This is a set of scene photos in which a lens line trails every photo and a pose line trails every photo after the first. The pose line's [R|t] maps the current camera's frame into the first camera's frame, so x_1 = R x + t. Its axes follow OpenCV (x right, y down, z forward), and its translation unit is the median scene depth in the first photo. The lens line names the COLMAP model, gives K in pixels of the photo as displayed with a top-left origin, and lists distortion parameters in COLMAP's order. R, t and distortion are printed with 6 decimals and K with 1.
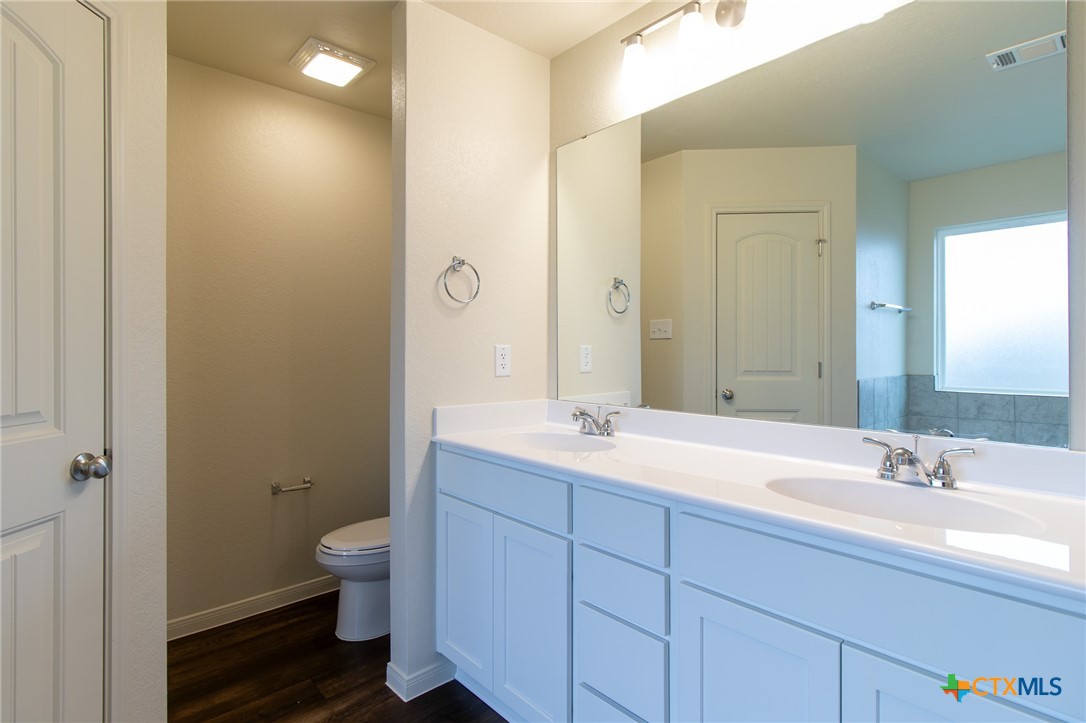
lens RADIAL K [[514.4, 0, 578.1], [0, 514.4, 348.3], [0, 0, 1]] dist [-0.000407, 0.000776]
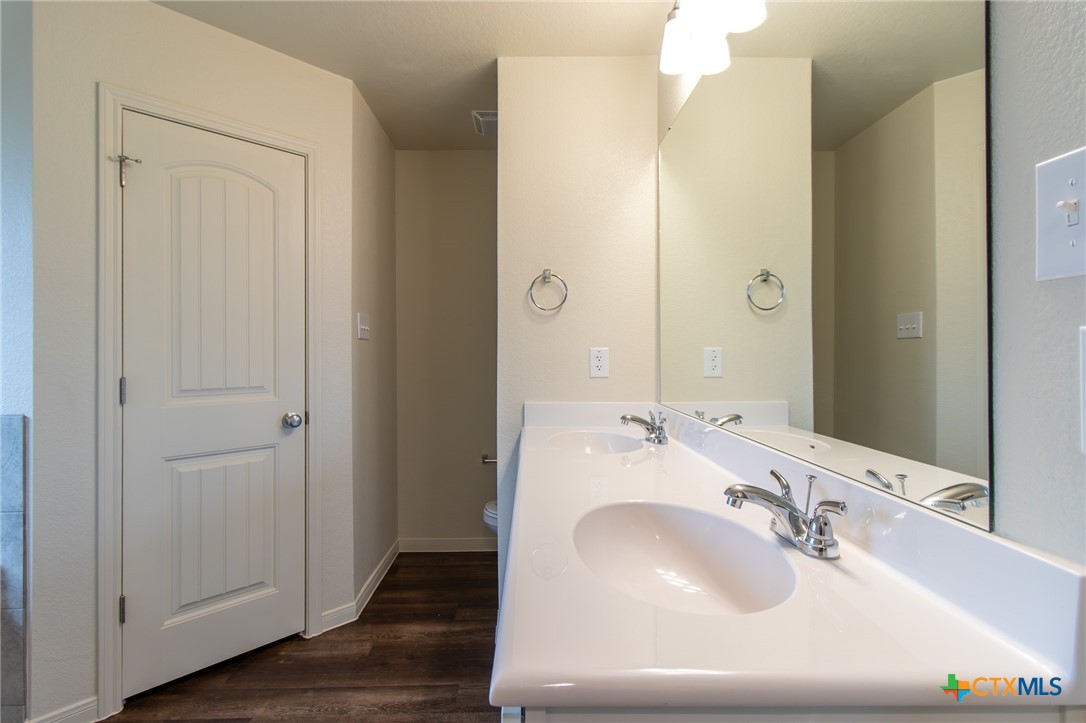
lens RADIAL K [[514.4, 0, 542.0], [0, 514.4, 353.4], [0, 0, 1]] dist [-0.000407, 0.000776]
pose [[0.764682, 0.001054, -0.644407, 0.474323], [0.001552, 0.999993, 0.003478, 0.001252], [0.644406, -0.003660, 0.764674, 0.134254]]
